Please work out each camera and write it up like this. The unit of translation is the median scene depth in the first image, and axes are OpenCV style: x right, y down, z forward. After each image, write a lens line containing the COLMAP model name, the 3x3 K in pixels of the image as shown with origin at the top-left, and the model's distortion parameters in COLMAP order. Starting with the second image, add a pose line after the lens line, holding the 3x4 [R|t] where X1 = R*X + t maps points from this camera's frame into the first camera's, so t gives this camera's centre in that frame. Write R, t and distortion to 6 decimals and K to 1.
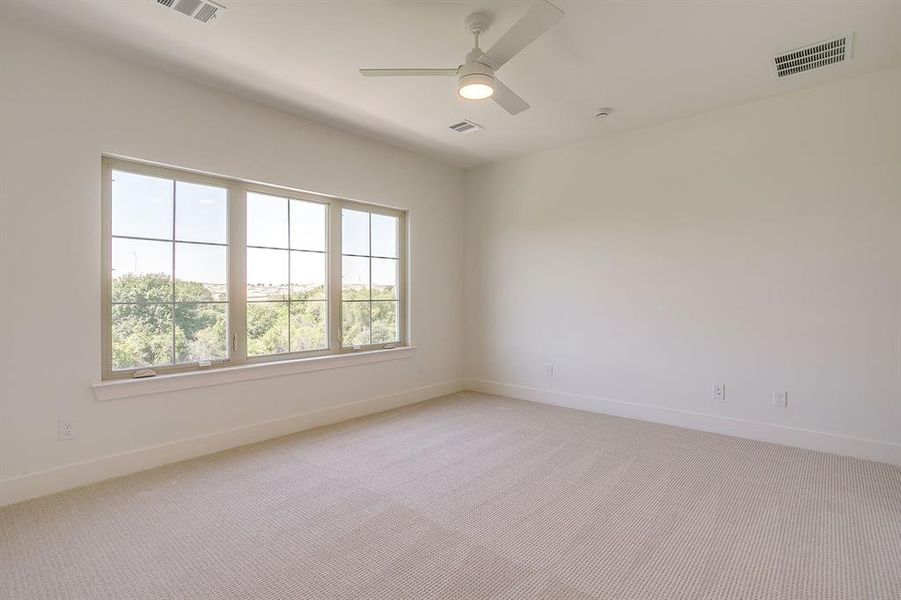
lens RADIAL K [[438.2, 0, 450.6], [0, 438.2, 297.2], [0, 0, 1]] dist [-0.054635, 0.031921]
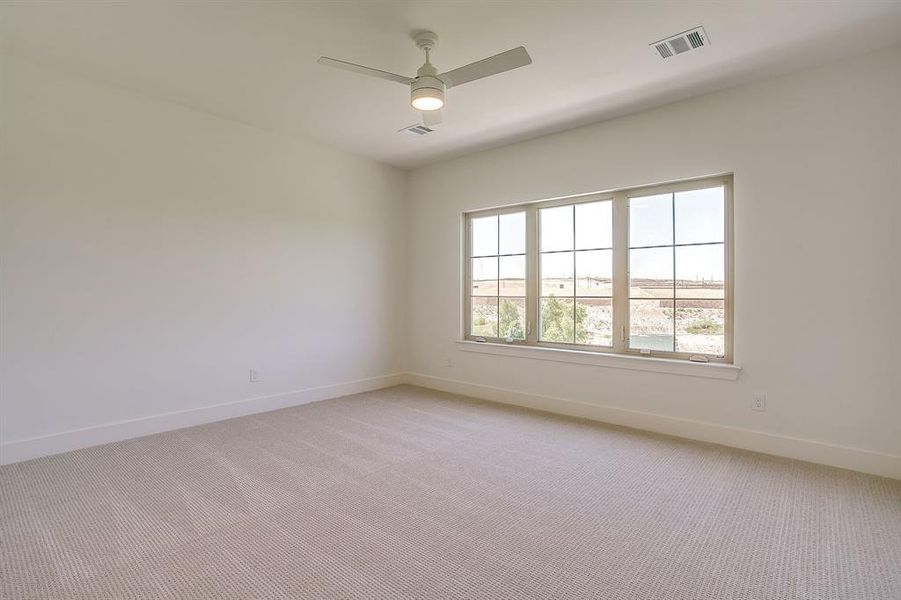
lens RADIAL K [[370.6, 0, 450.5], [0, 370.6, 288.9], [0, 0, 1]] dist [-0.037413, 0.000044]
pose [[0.088209, -0.004232, -0.996093, 0.532766], [-0.008947, 0.999947, -0.005040, -0.004246], [0.996062, 0.009357, 0.088167, 0.594997]]
